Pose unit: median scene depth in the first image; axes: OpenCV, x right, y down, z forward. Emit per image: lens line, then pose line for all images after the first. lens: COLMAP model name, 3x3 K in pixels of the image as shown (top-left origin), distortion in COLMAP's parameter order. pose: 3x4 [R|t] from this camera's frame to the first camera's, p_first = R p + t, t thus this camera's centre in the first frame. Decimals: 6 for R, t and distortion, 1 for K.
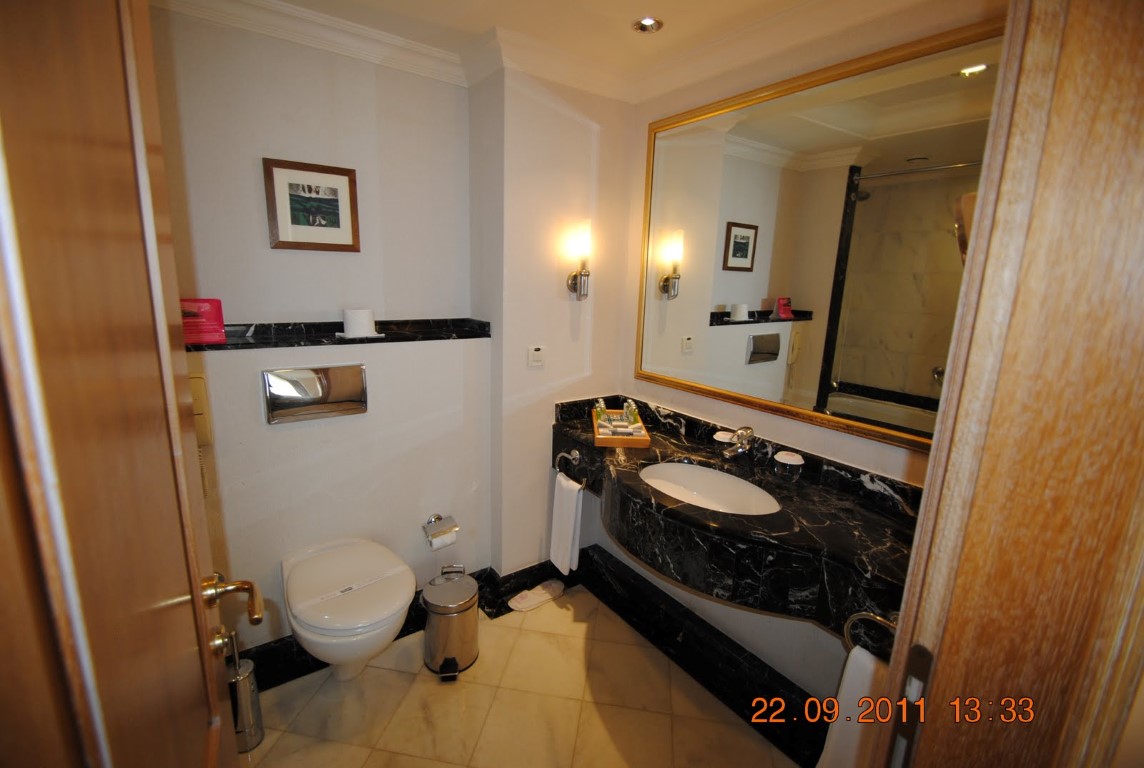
lens RADIAL K [[505.8, 0, 572.0], [0, 505.8, 384.0], [0, 0, 1]] dist [0.017721, -0.019748]
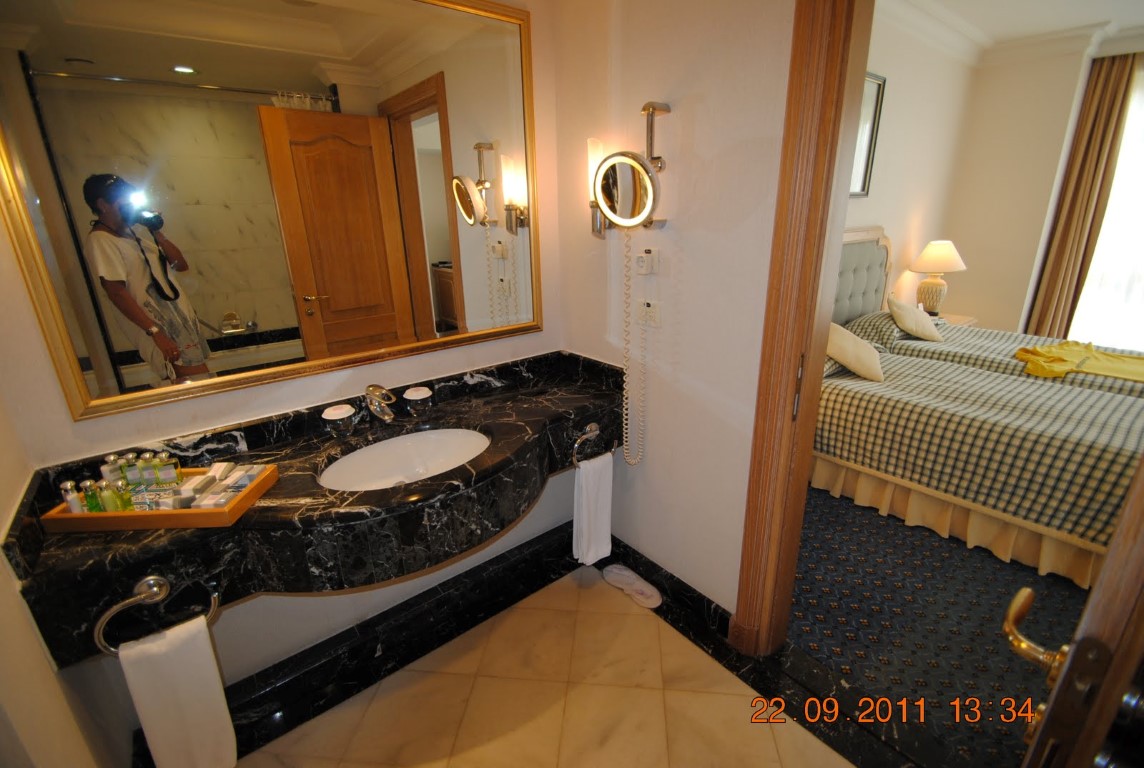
lens RADIAL K [[505.8, 0, 572.0], [0, 505.8, 384.0], [0, 0, 1]] dist [0.017721, -0.019748]
pose [[-0.061415, -0.350659, 0.934487, -0.536708], [0.226305, 0.906980, 0.355209, -0.162613], [-0.972118, 0.233294, 0.023654, 0.676951]]
